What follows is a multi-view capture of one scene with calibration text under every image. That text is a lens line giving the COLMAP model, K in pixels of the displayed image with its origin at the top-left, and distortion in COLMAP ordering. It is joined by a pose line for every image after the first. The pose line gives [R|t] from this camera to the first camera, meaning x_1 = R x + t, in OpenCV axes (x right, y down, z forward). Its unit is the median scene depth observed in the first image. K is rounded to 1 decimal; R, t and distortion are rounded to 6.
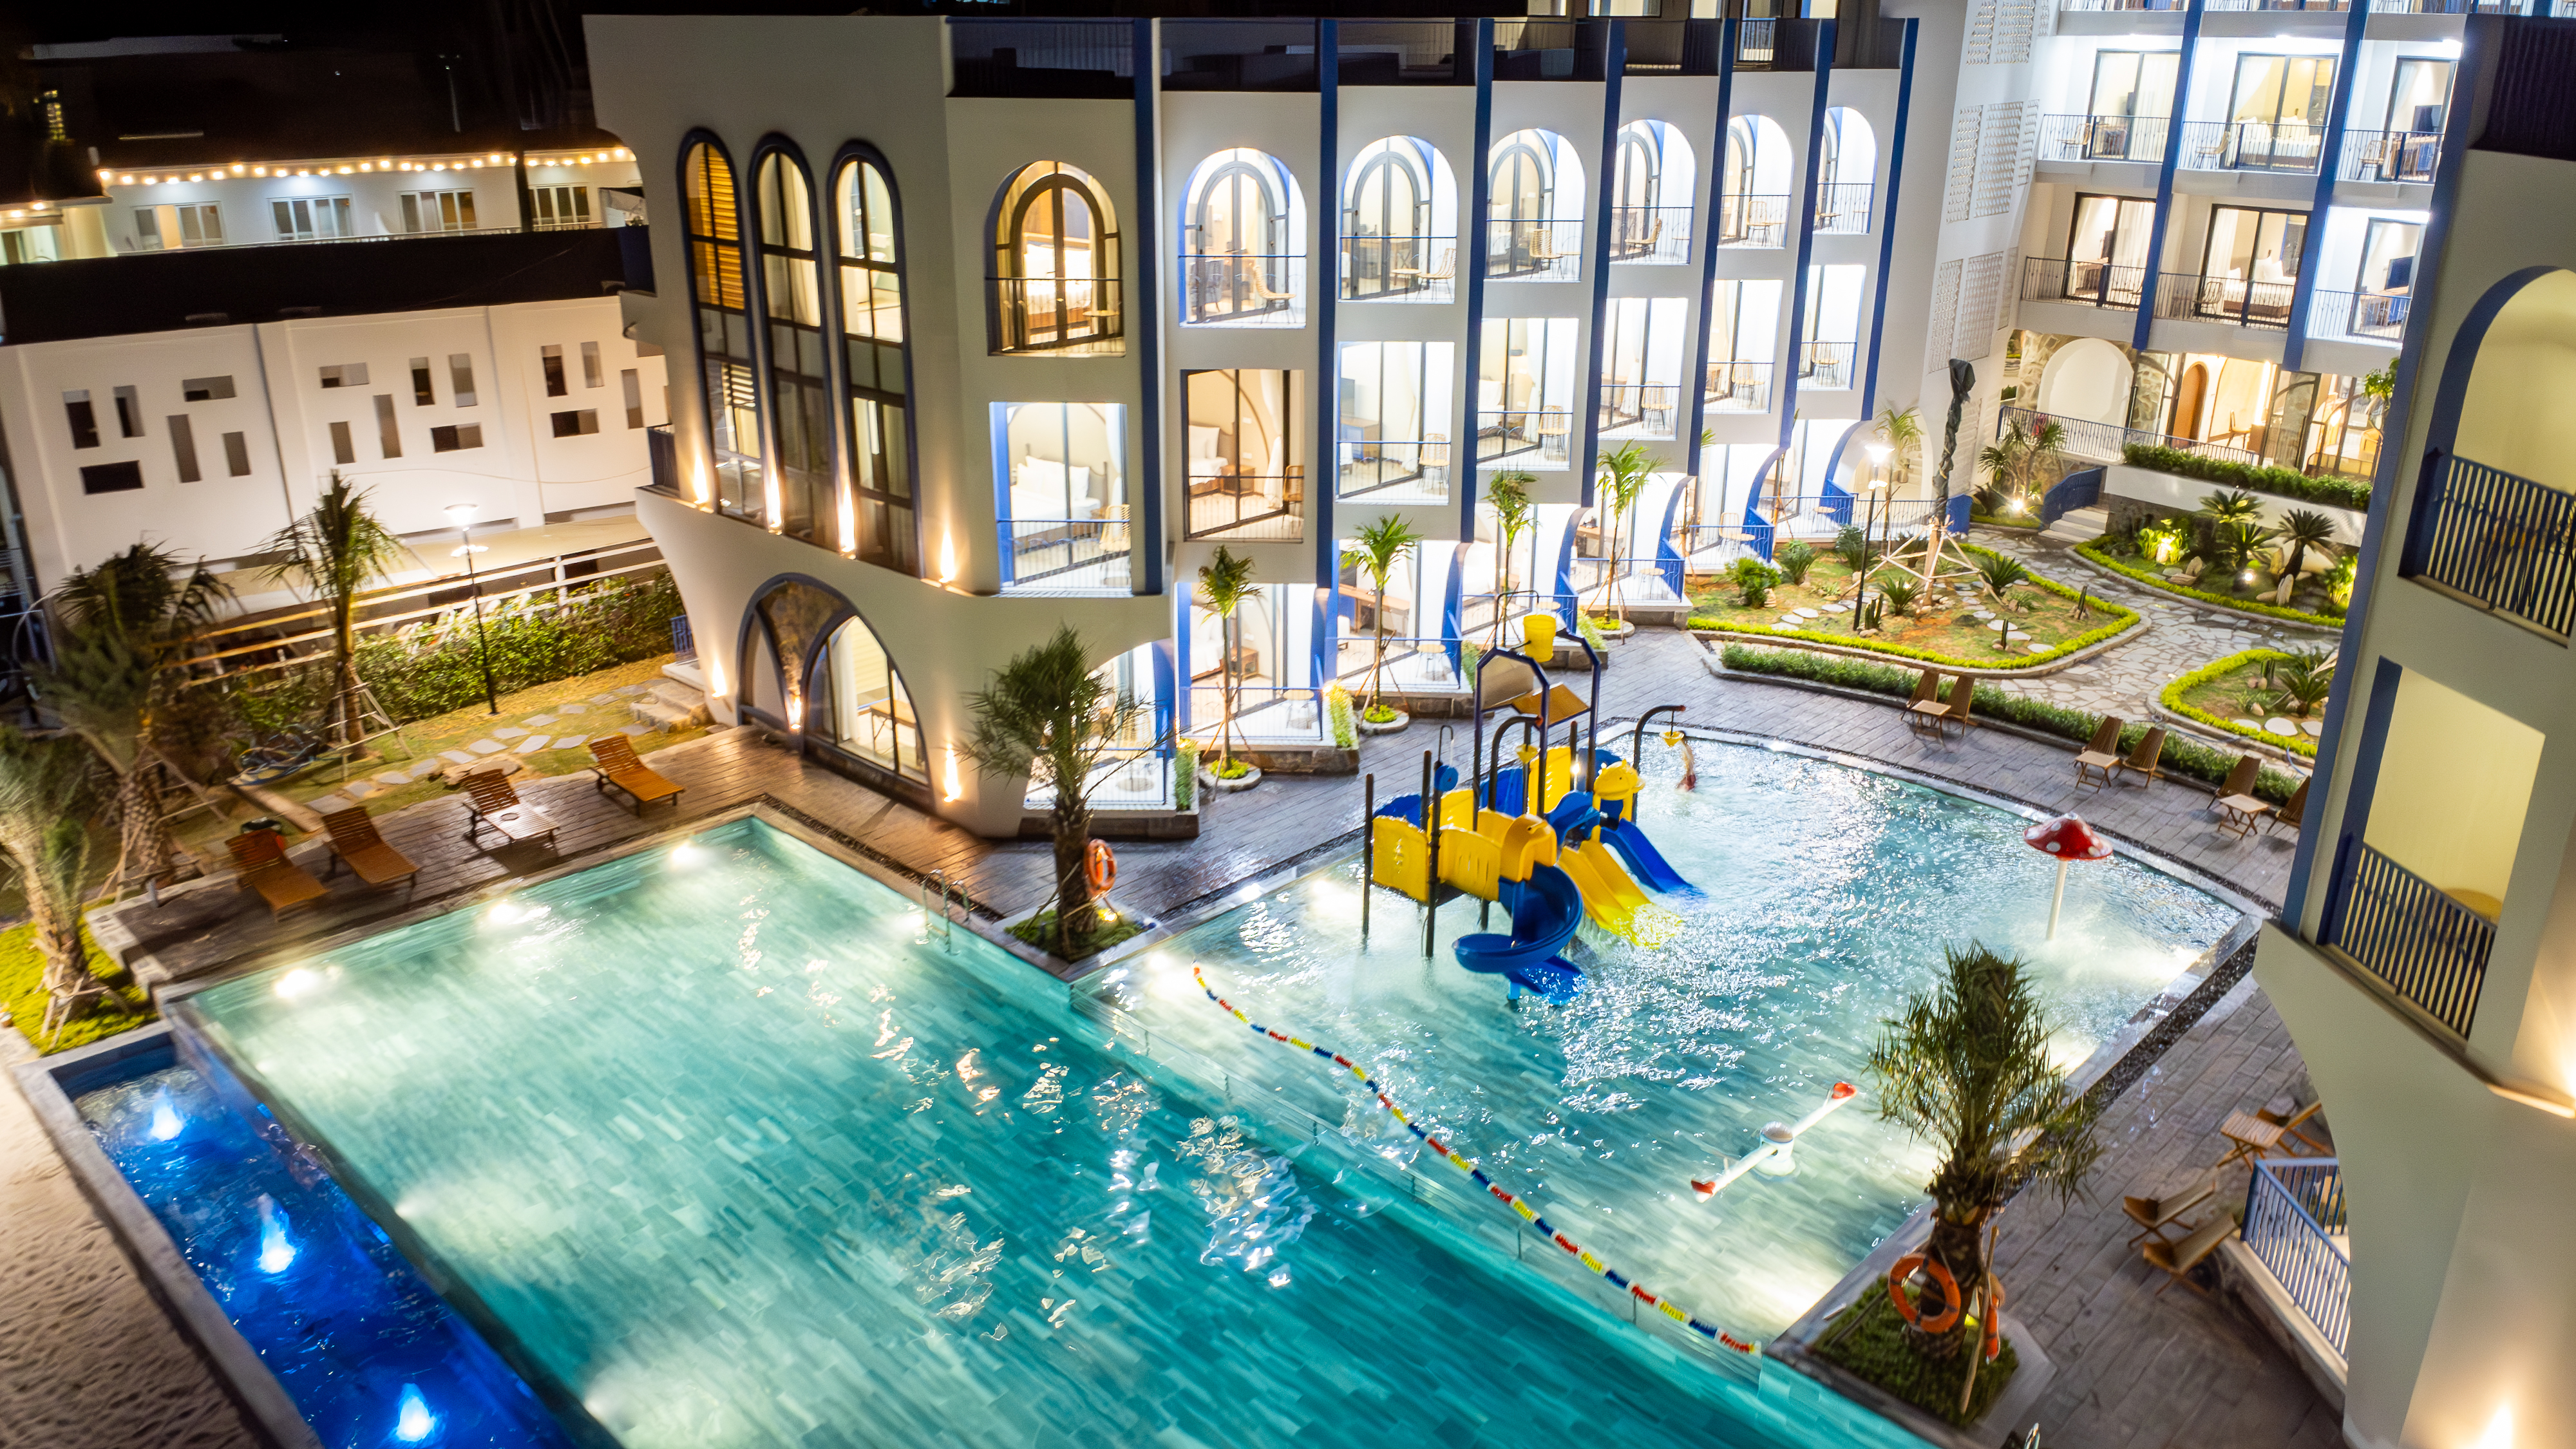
lens RADIAL K [[1855.3, 0, 1283.3], [0, 1855.3, 719.4], [0, 0, 1]] dist [0.004138, 0.002687]
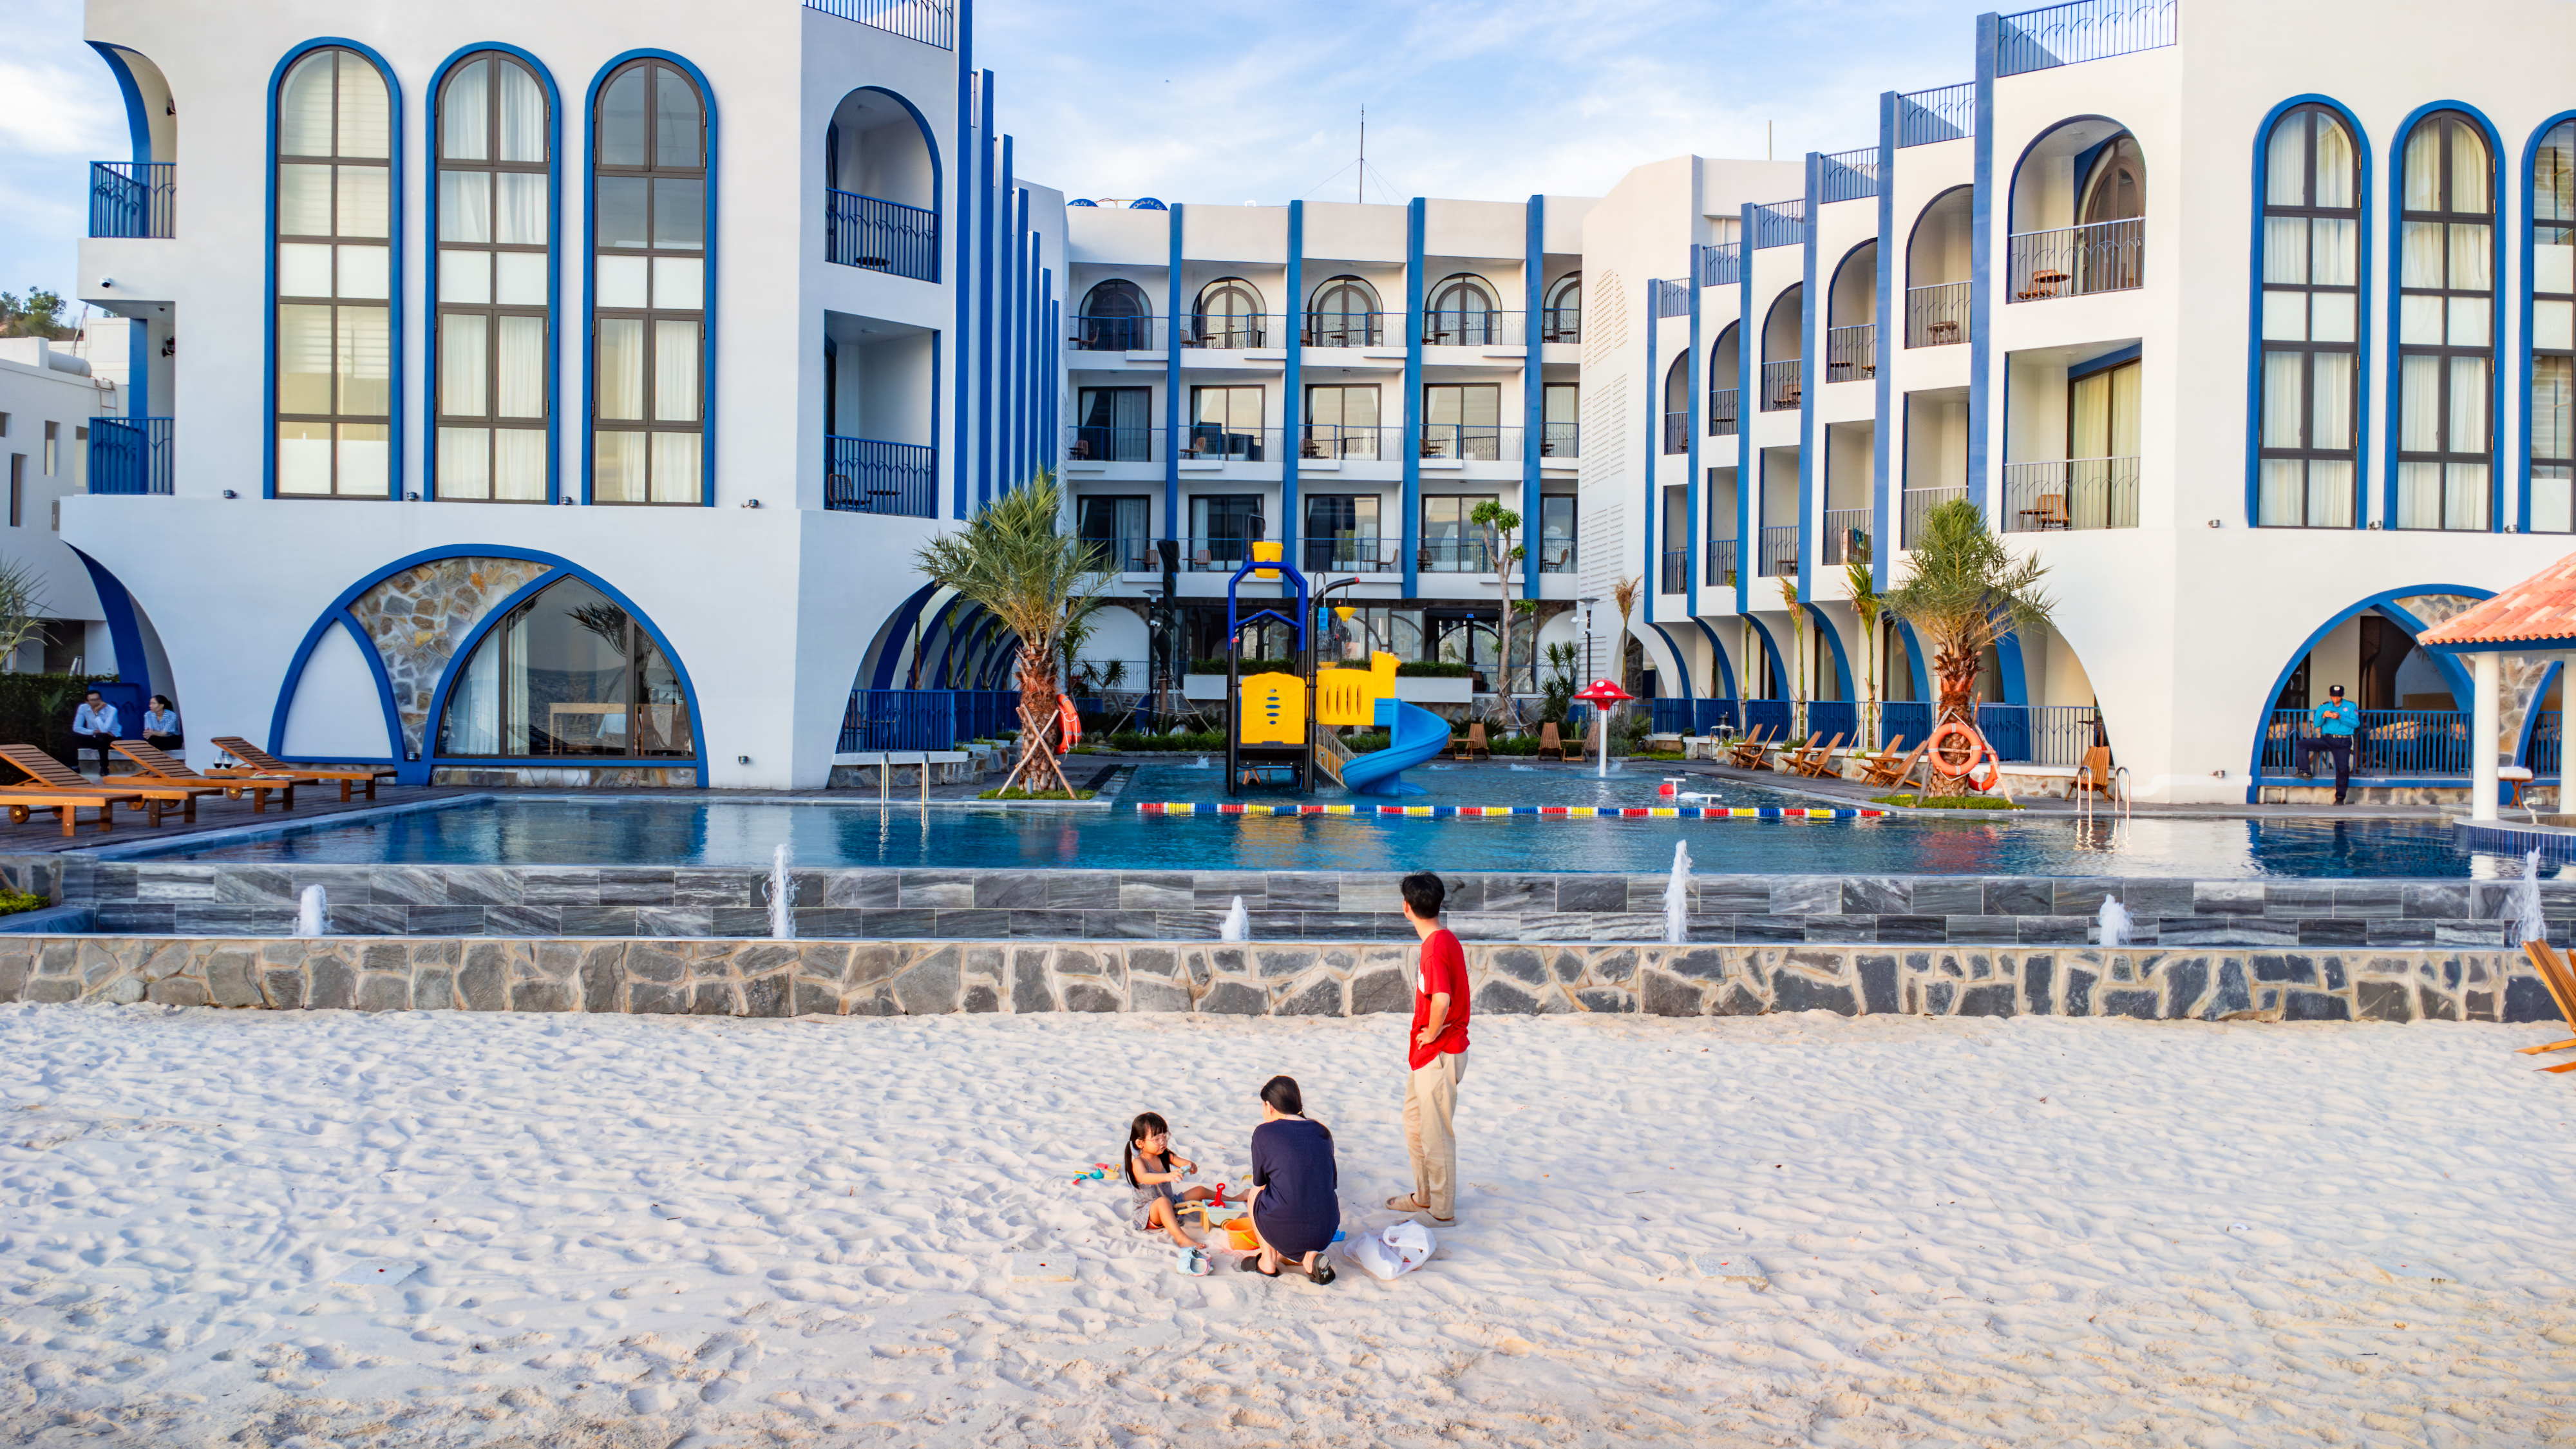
lens RADIAL K [[1855.3, 0, 1283.3], [0, 1855.3, 719.4], [0, 0, 1]] dist [0.004138, 0.002687]
pose [[0.682503, -0.003222, 0.730876, -0.623294], [0.246470, 0.942430, -0.226003, 0.275026], [-0.688072, 0.334387, 0.644005, 0.240835]]
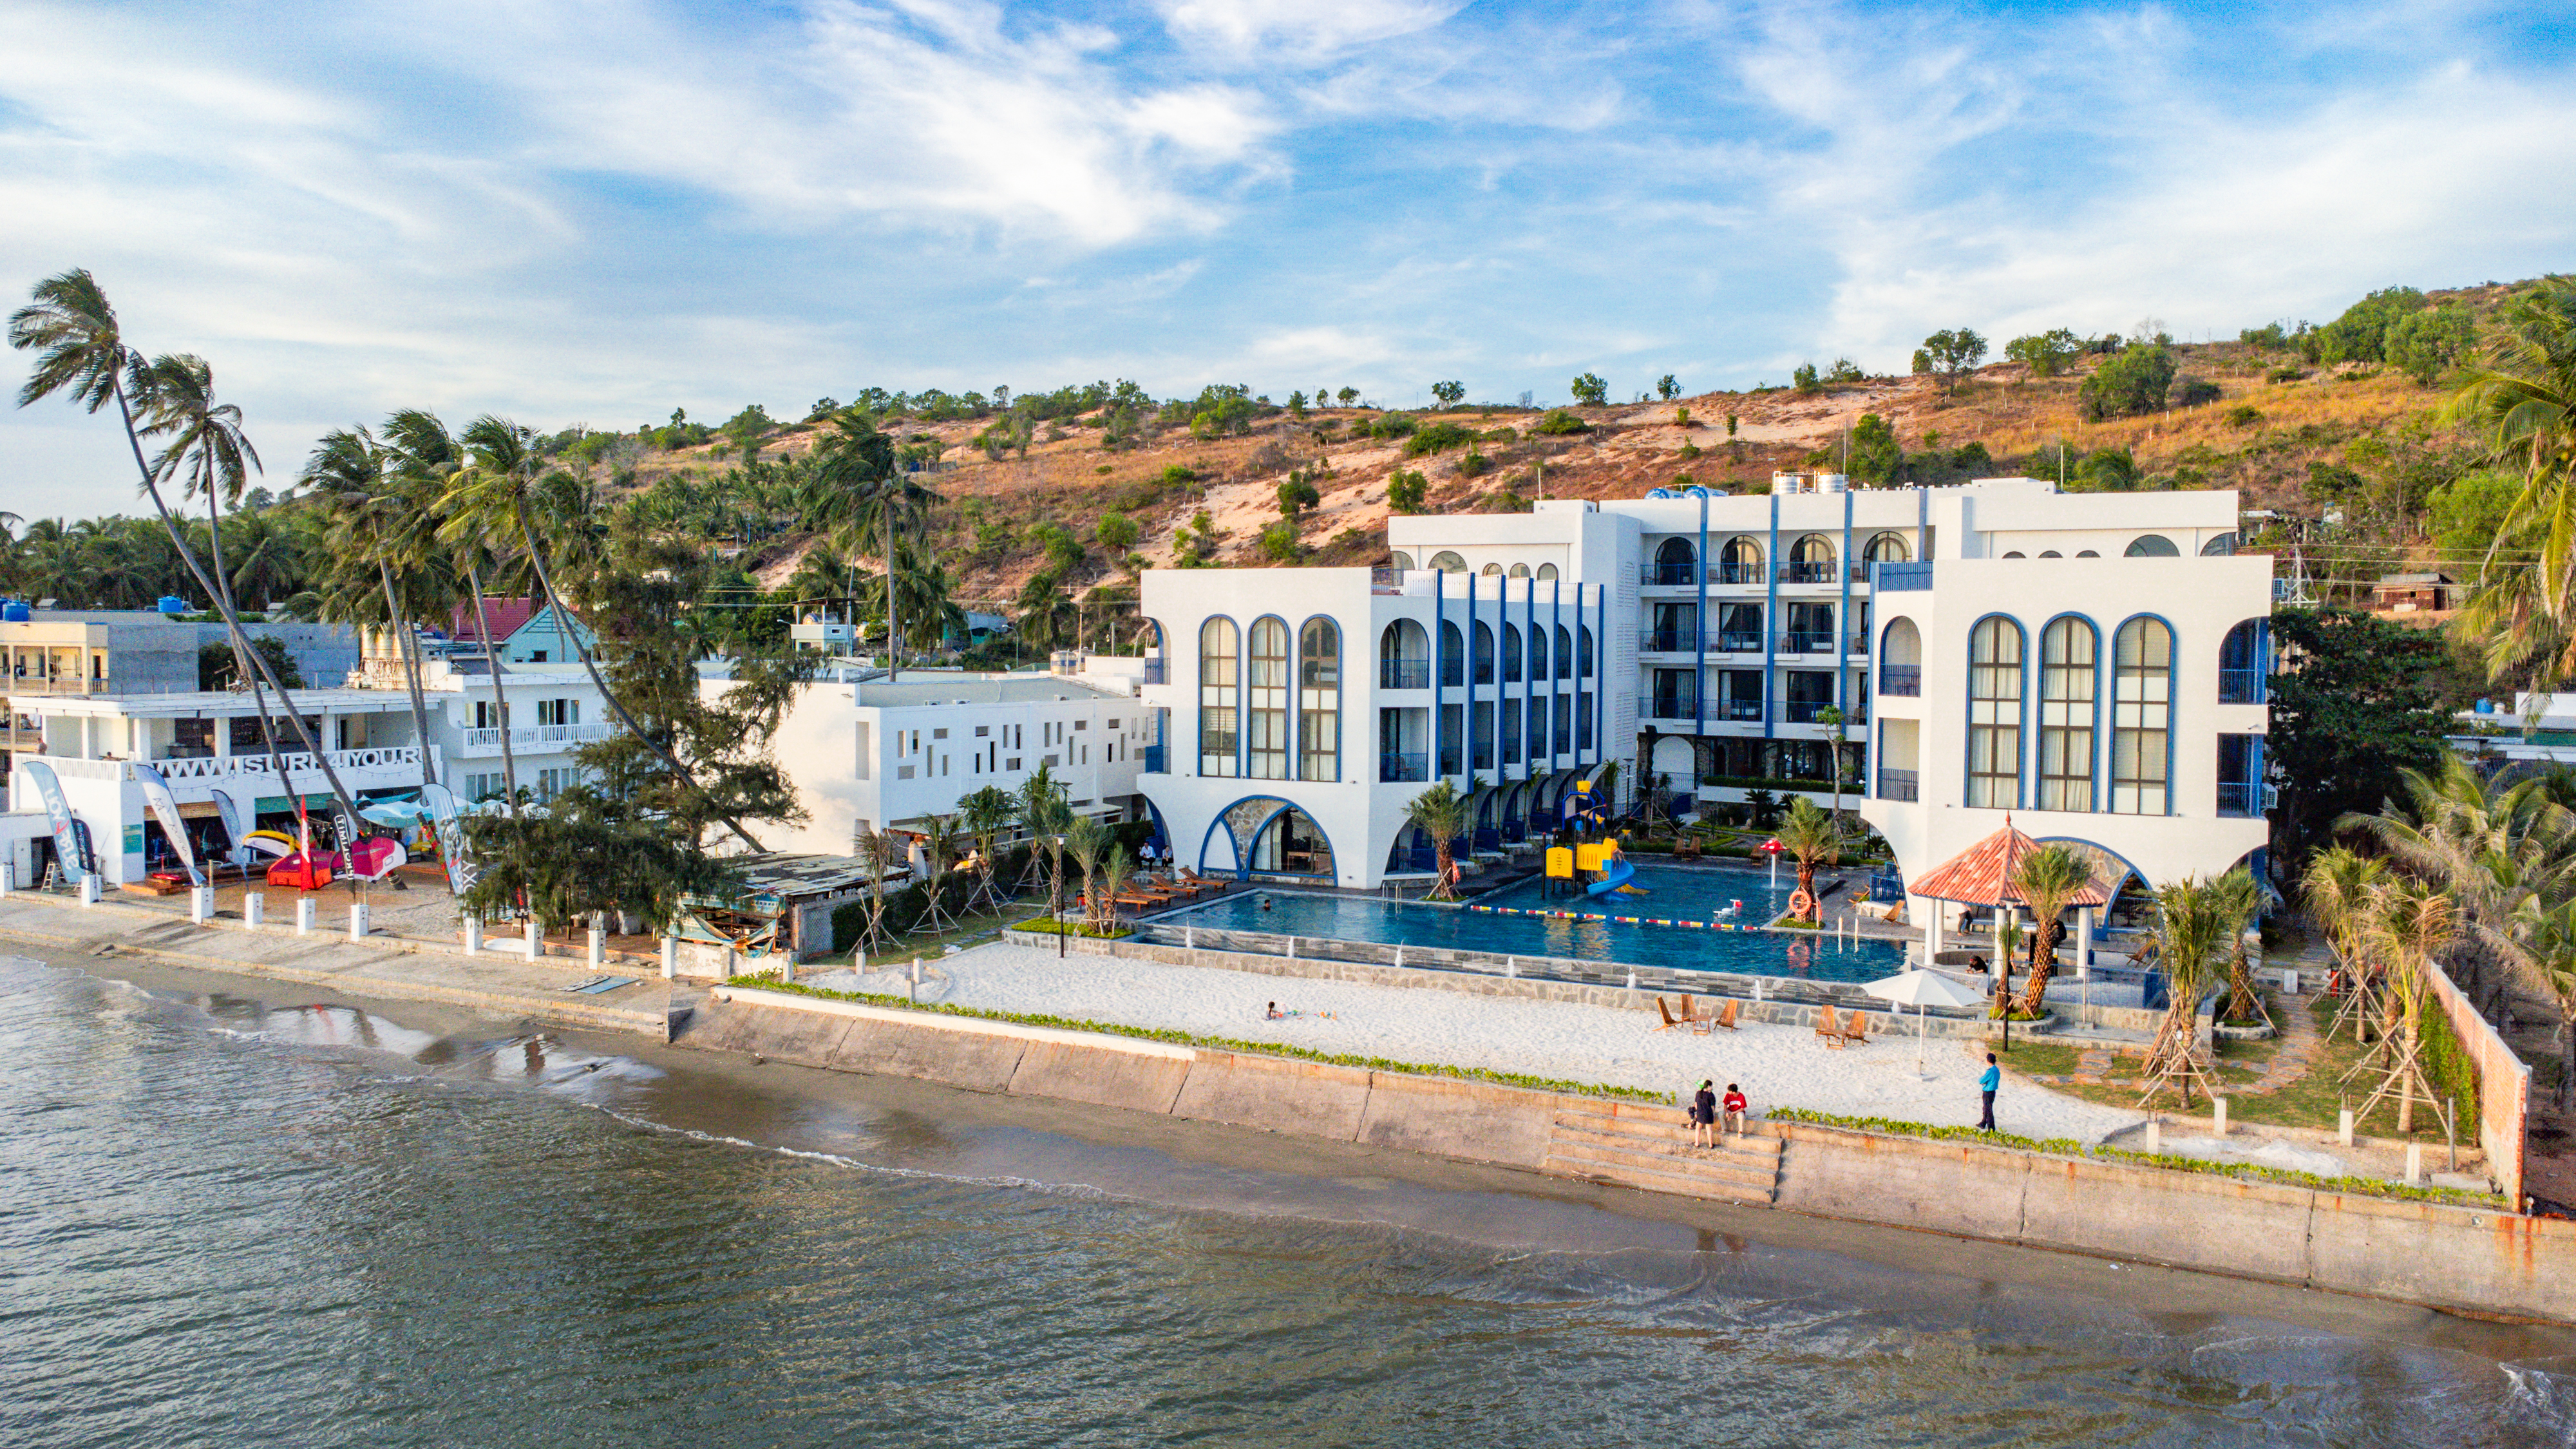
lens RADIAL K [[1855.3, 0, 1283.3], [0, 1855.3, 719.4], [0, 0, 1]] dist [0.004138, 0.002687]
pose [[0.950719, -0.010484, 0.309876, -0.954694], [0.104641, 0.951639, -0.288848, 0.505885], [-0.291862, 0.307039, 0.905839, -1.139355]]
